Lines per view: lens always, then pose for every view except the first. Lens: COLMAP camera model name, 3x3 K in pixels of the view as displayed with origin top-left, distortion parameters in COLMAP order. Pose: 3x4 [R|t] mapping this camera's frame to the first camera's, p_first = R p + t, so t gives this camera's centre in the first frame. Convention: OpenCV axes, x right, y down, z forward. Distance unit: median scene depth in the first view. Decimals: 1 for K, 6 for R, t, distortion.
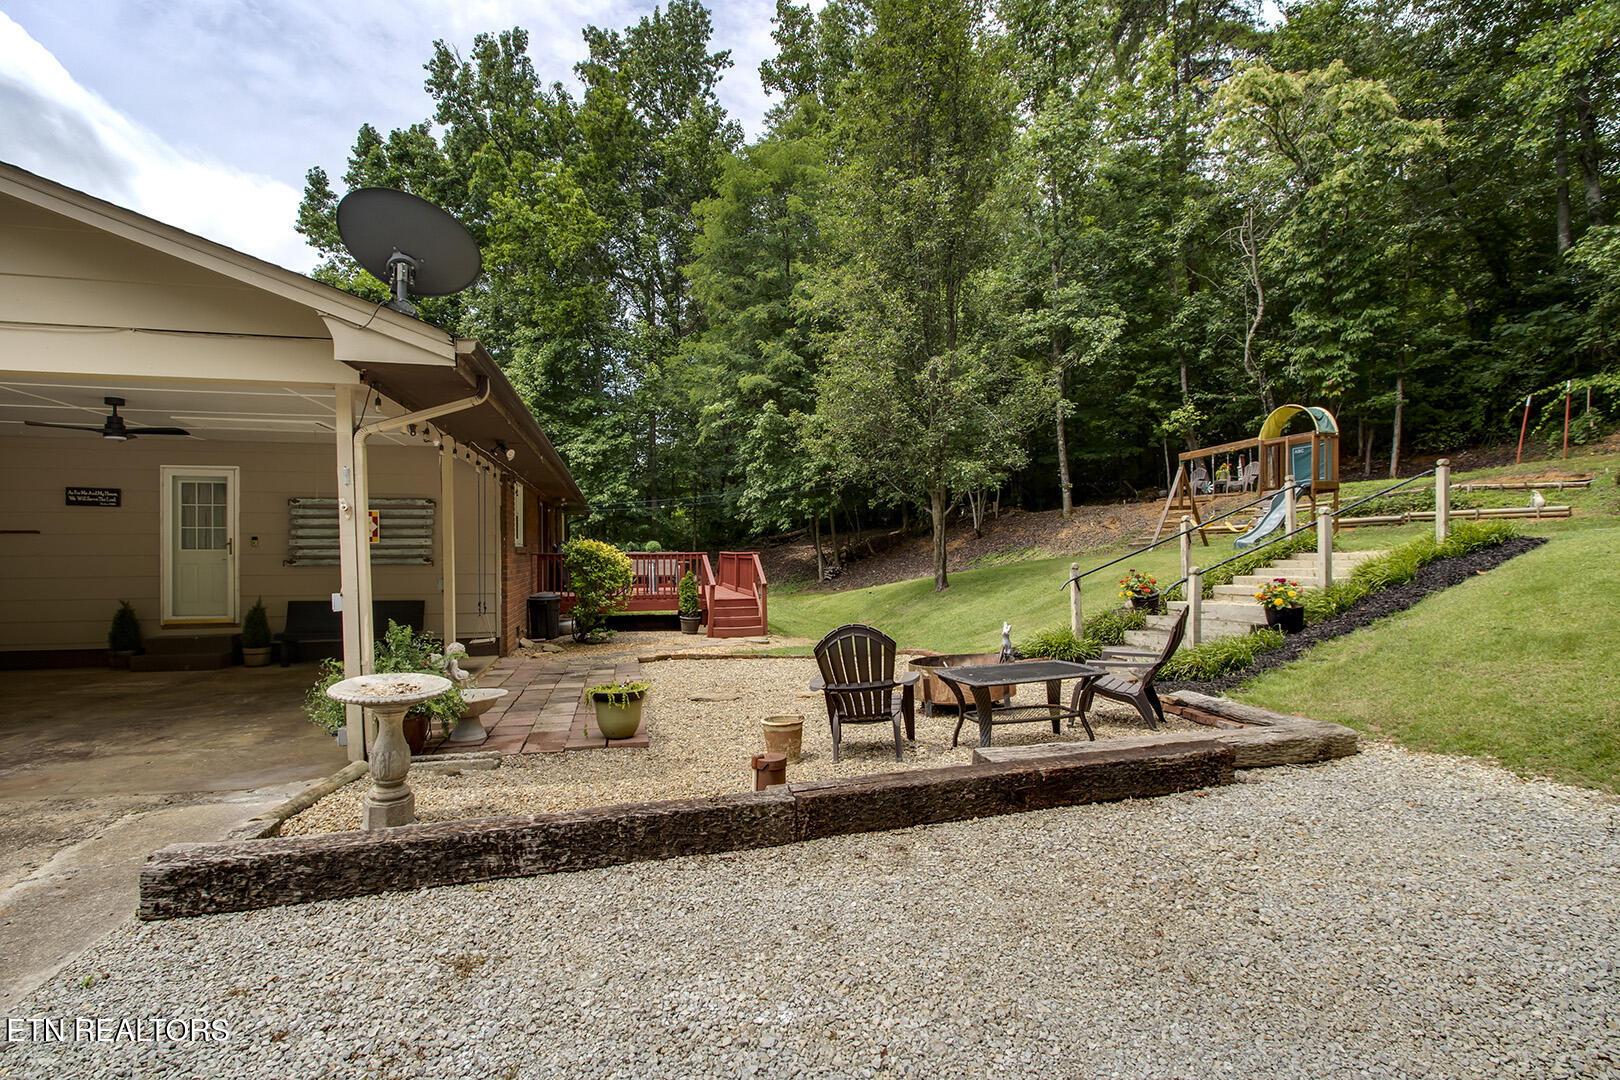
lens RADIAL K [[756.8, 0, 818.7], [0, 756.8, 549.2], [0, 0, 1]] dist [-0.020240, 0.000749]
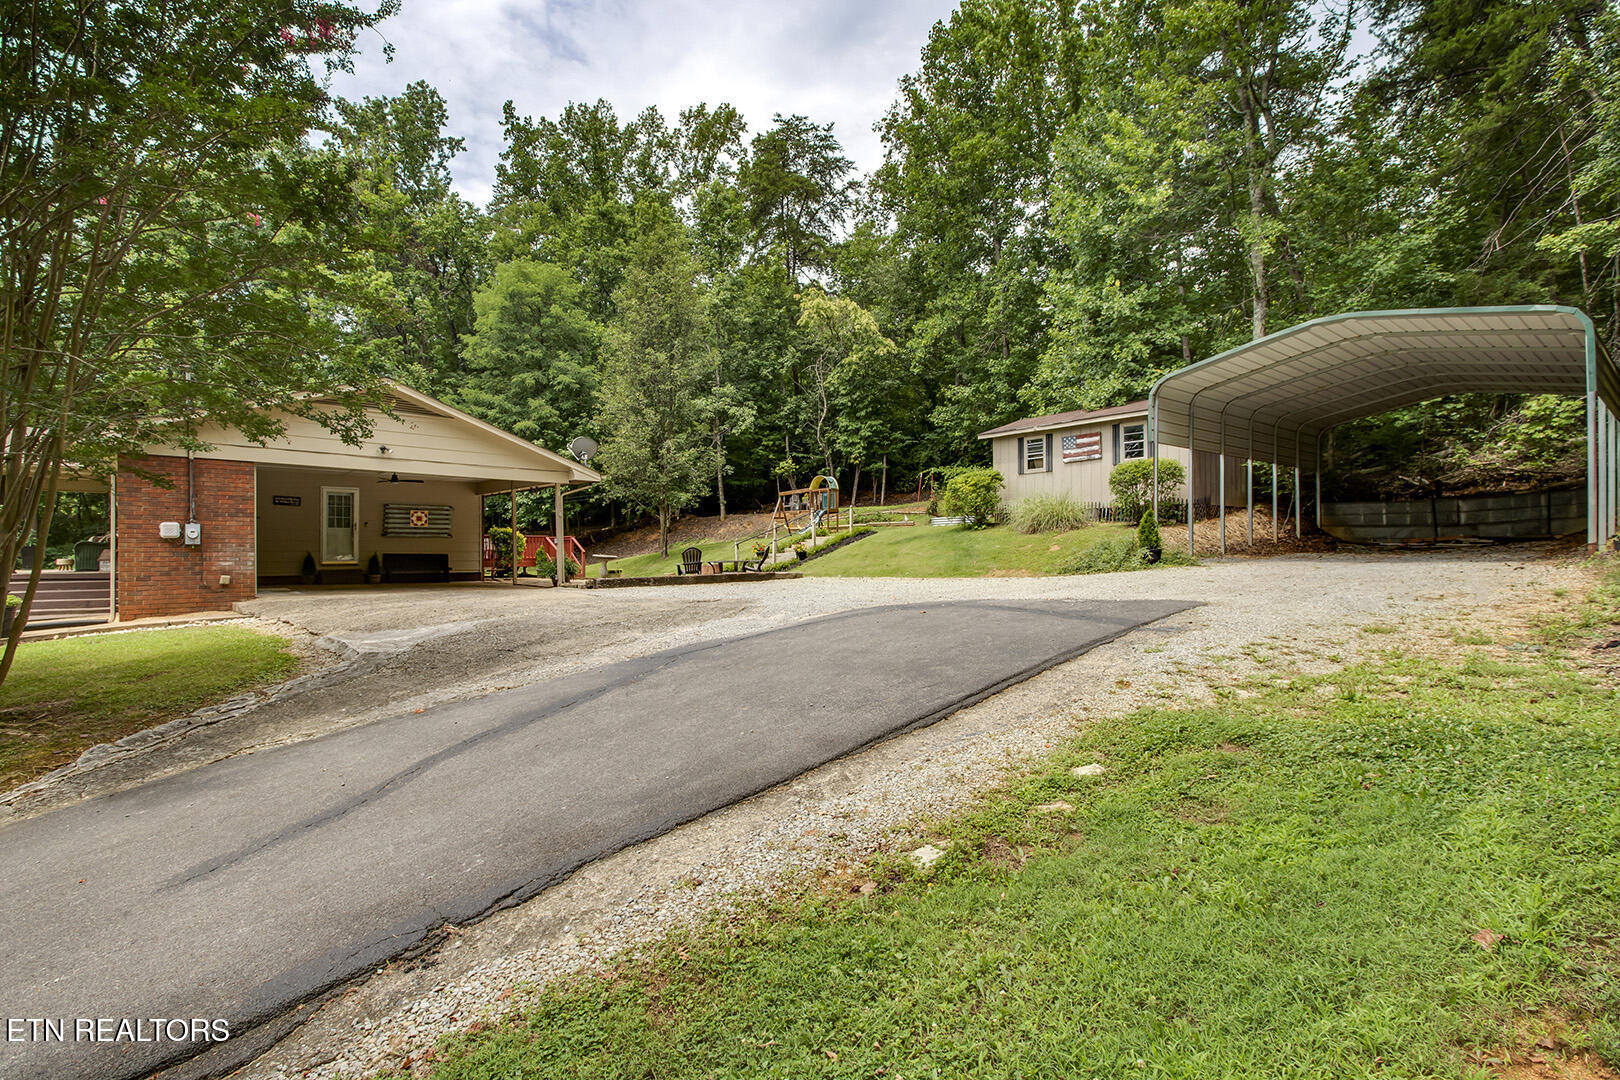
lens RADIAL K [[756.8, 0, 818.7], [0, 756.8, 549.2], [0, 0, 1]] dist [-0.020240, 0.000749]
pose [[0.893490, 0.006394, 0.449037, -0.541495], [-0.005726, 0.999980, -0.002844, 0.055059], [-0.449046, -0.000030, 0.893509, -1.372065]]
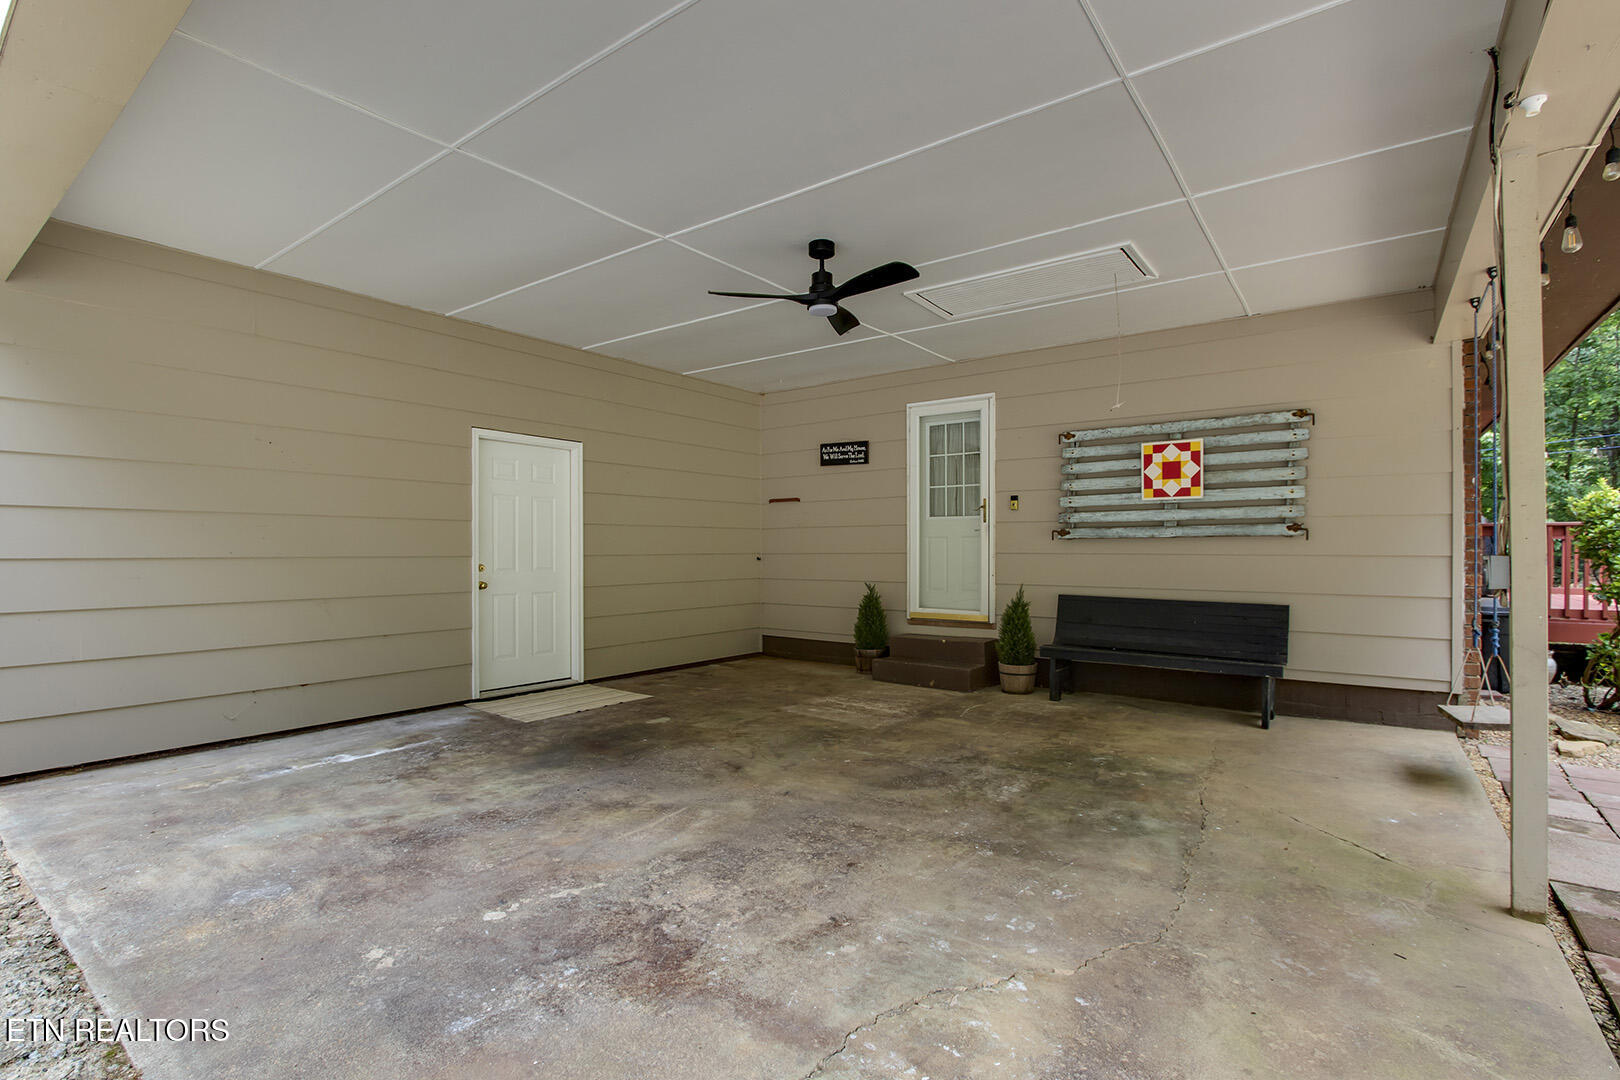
lens RADIAL K [[756.8, 0, 818.7], [0, 756.8, 549.2], [0, 0, 1]] dist [-0.020240, 0.000749]
pose [[0.631720, 0.003139, -0.775190, -0.327602], [-0.000617, 0.999994, 0.003546, 0.027627], [0.775196, -0.001761, 0.631718, 0.421287]]
